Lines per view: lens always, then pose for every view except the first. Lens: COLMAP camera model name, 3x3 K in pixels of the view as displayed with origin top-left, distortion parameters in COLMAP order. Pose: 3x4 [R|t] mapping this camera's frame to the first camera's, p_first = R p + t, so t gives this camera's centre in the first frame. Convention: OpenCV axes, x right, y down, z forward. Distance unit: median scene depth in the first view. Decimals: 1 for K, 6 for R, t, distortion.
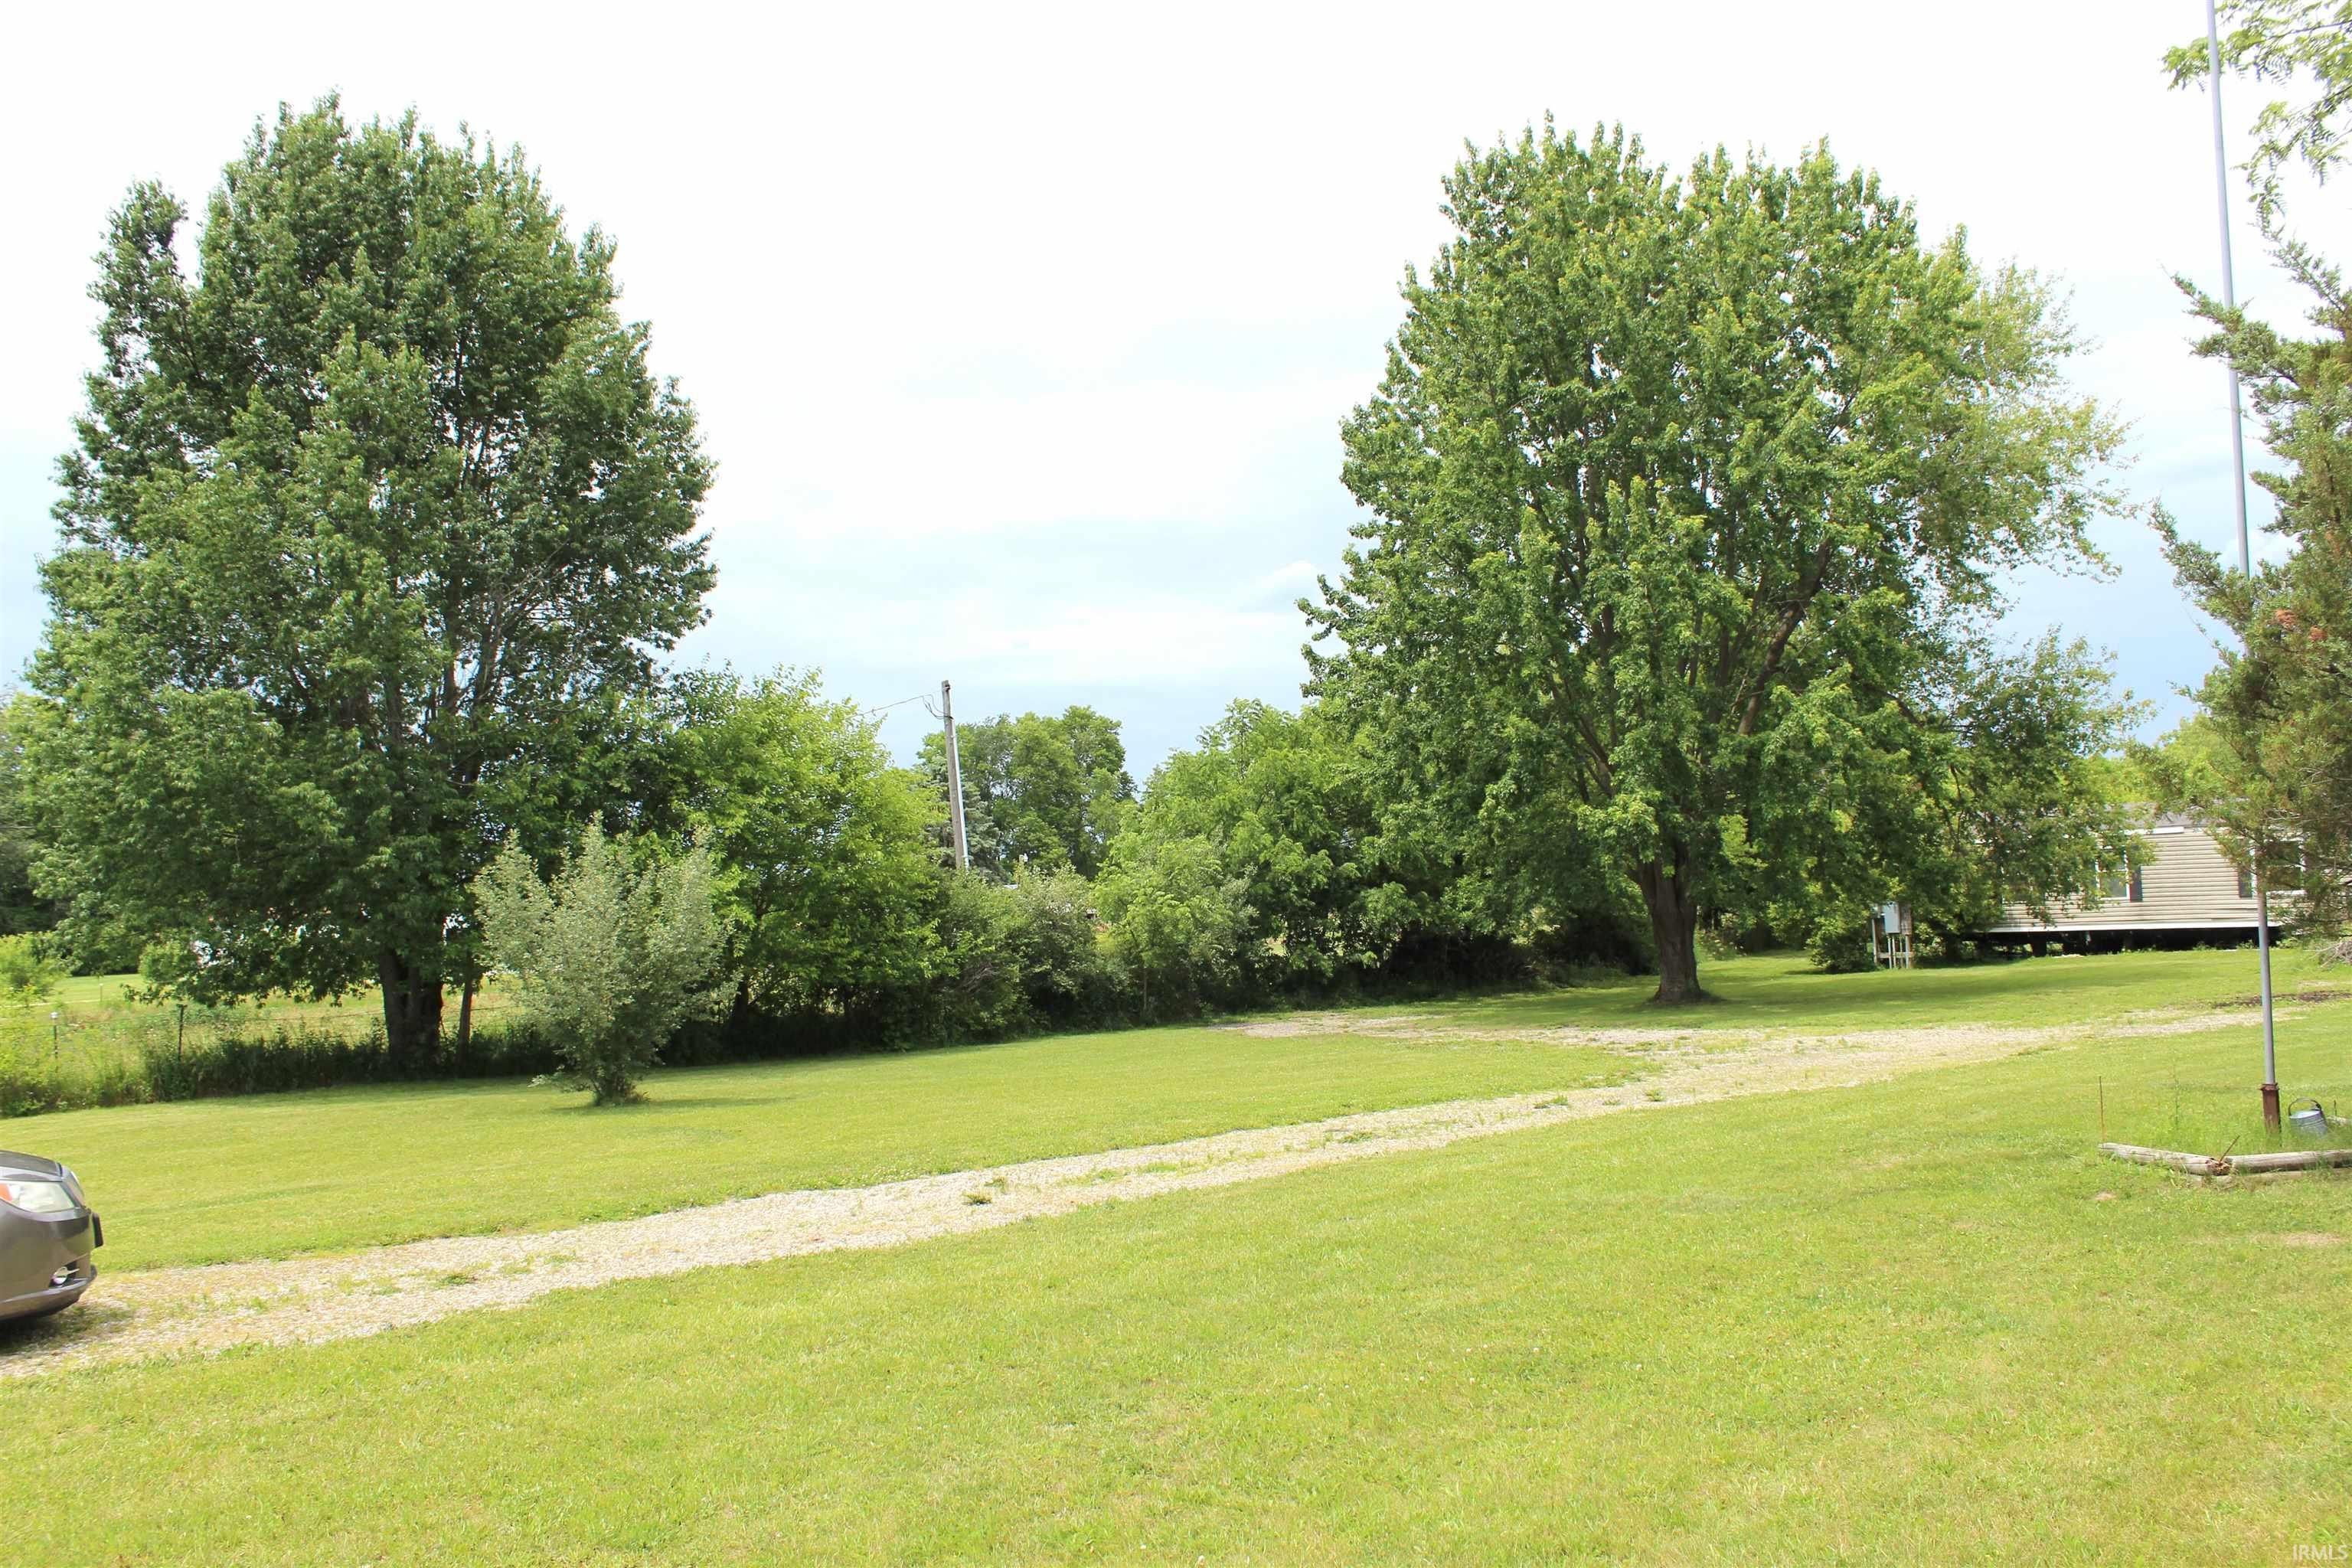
lens RADIAL K [[1969.7, 0, 1176.0], [0, 1969.7, 784.0], [0, 0, 1]] dist [-0.170407, 0.146457]
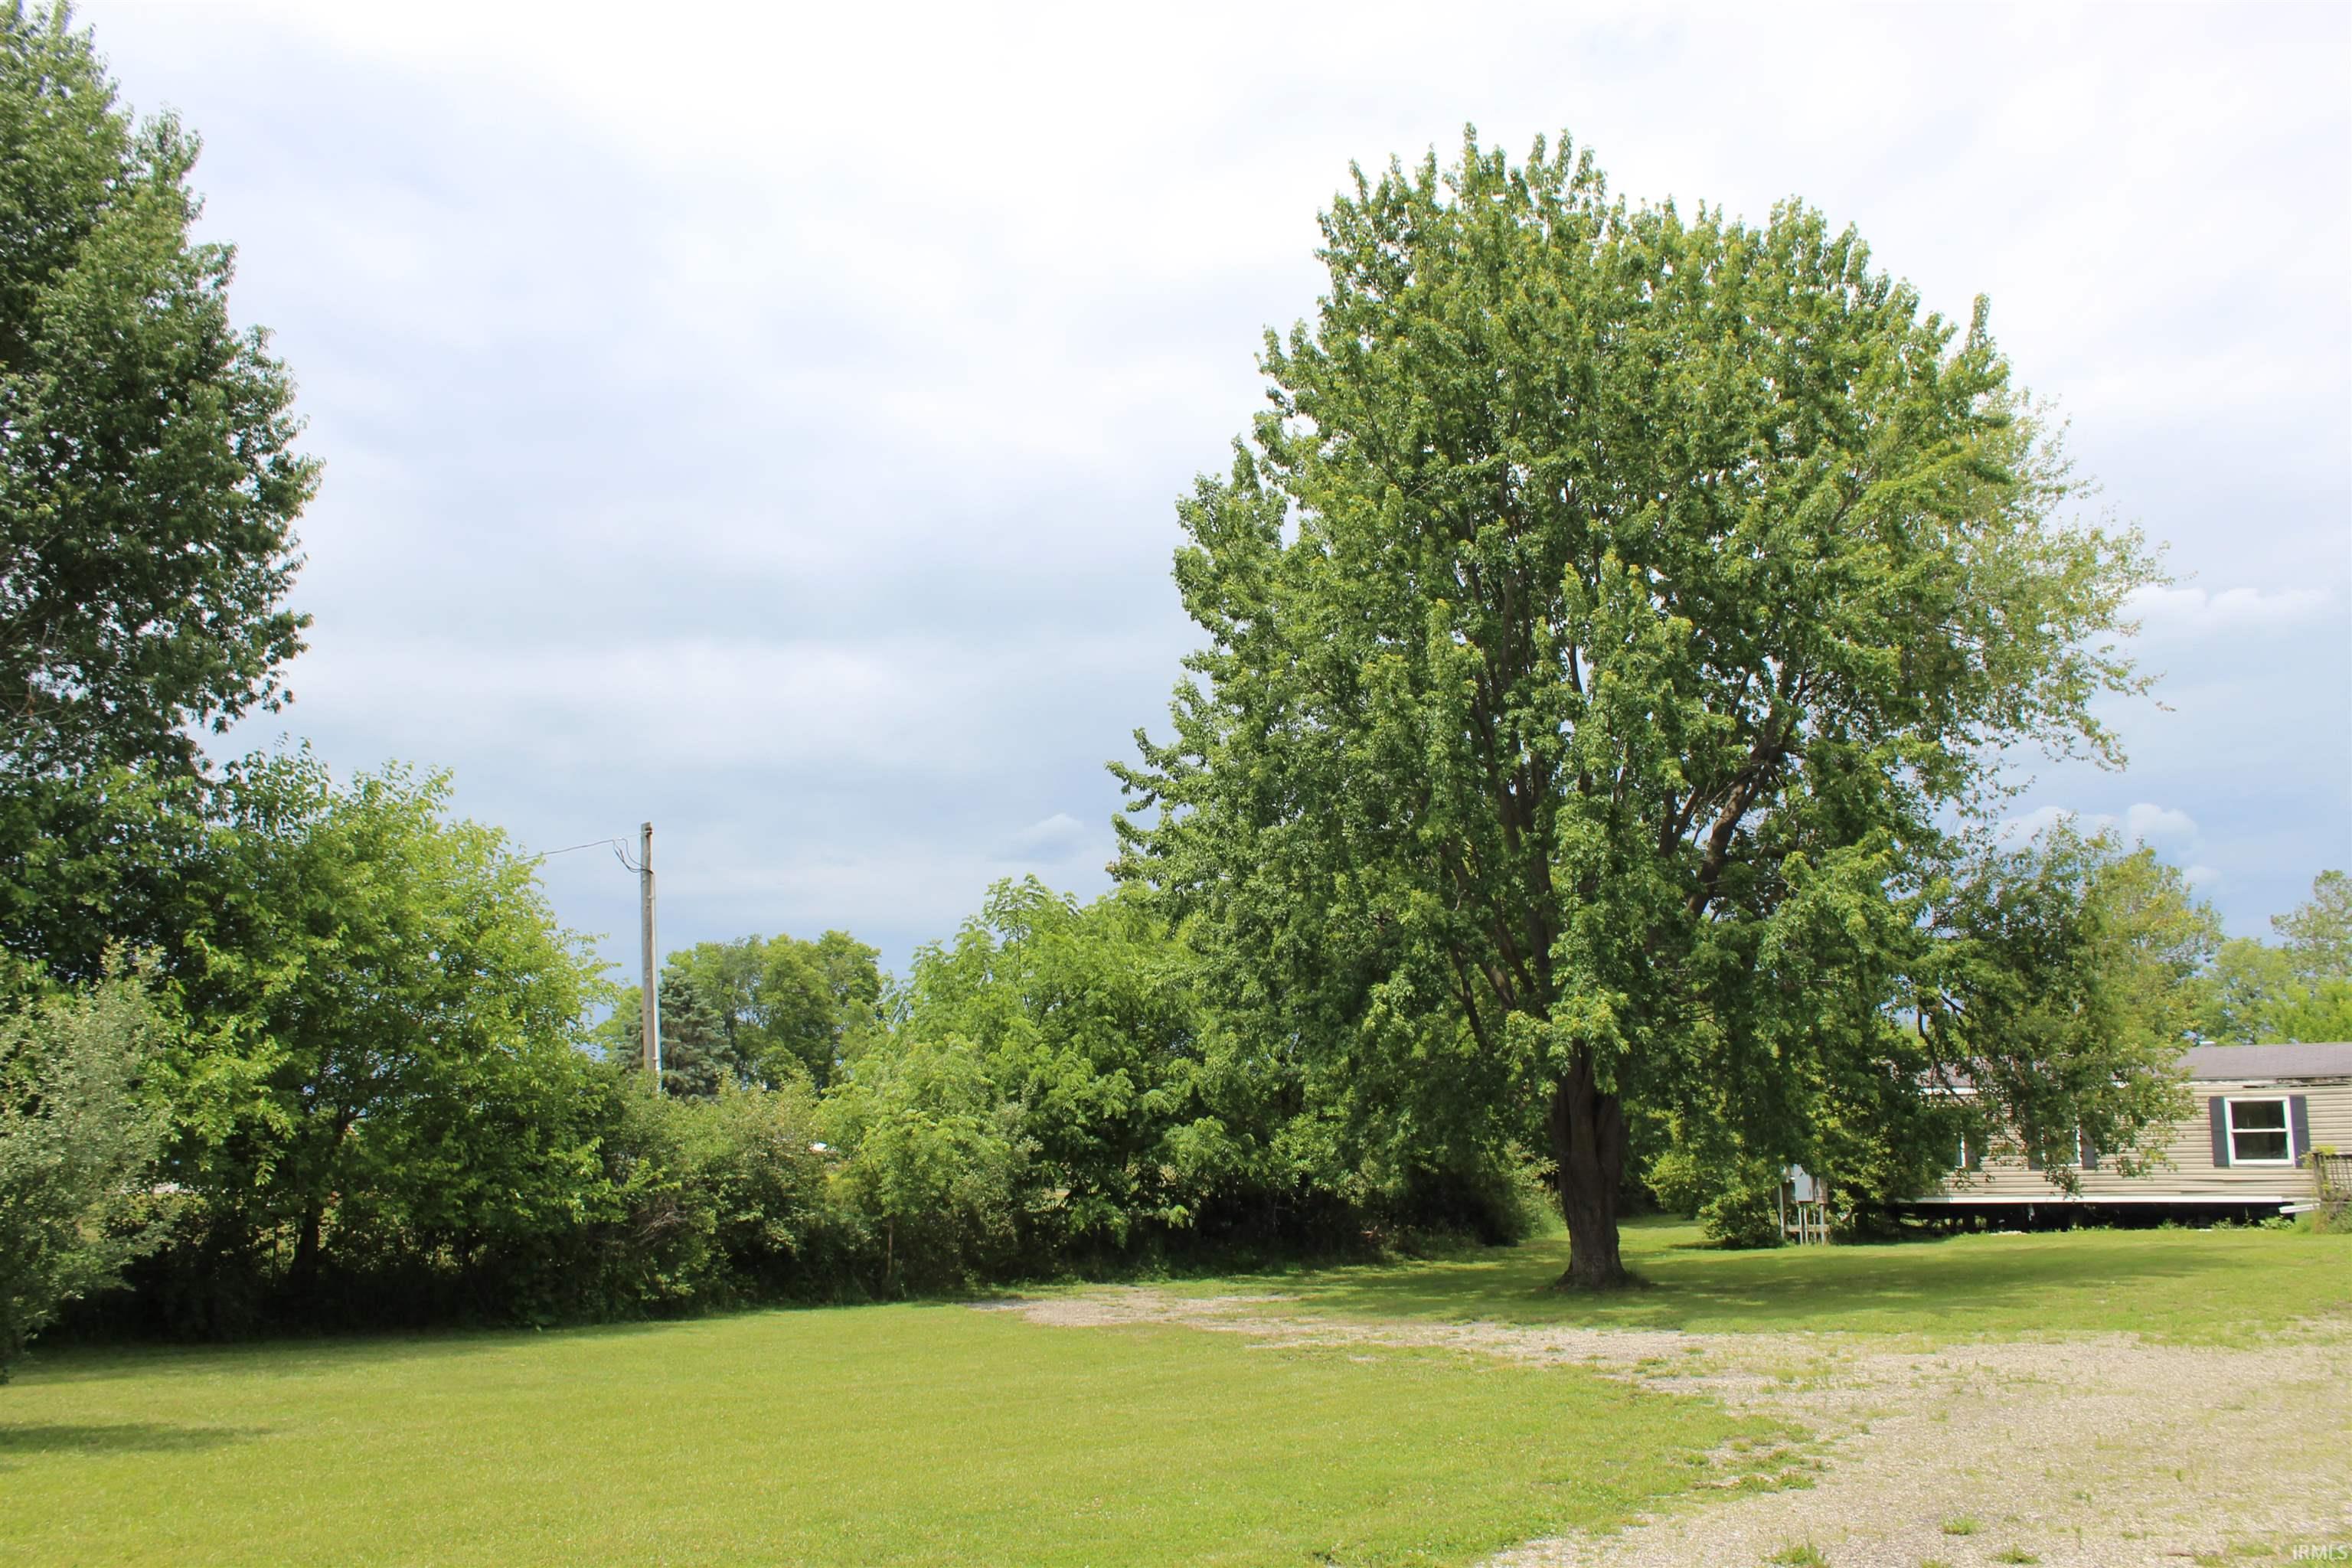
lens RADIAL K [[1945.1, 0, 1133.5], [0, 1945.1, 781.1], [0, 0, 1]] dist [-0.160703, 0.186636]
pose [[0.993979, 0.052435, 0.096211, -0.004179], [-0.039459, 0.990445, -0.132139, 0.022464], [-0.102220, 0.127547, 0.986551, 0.258628]]
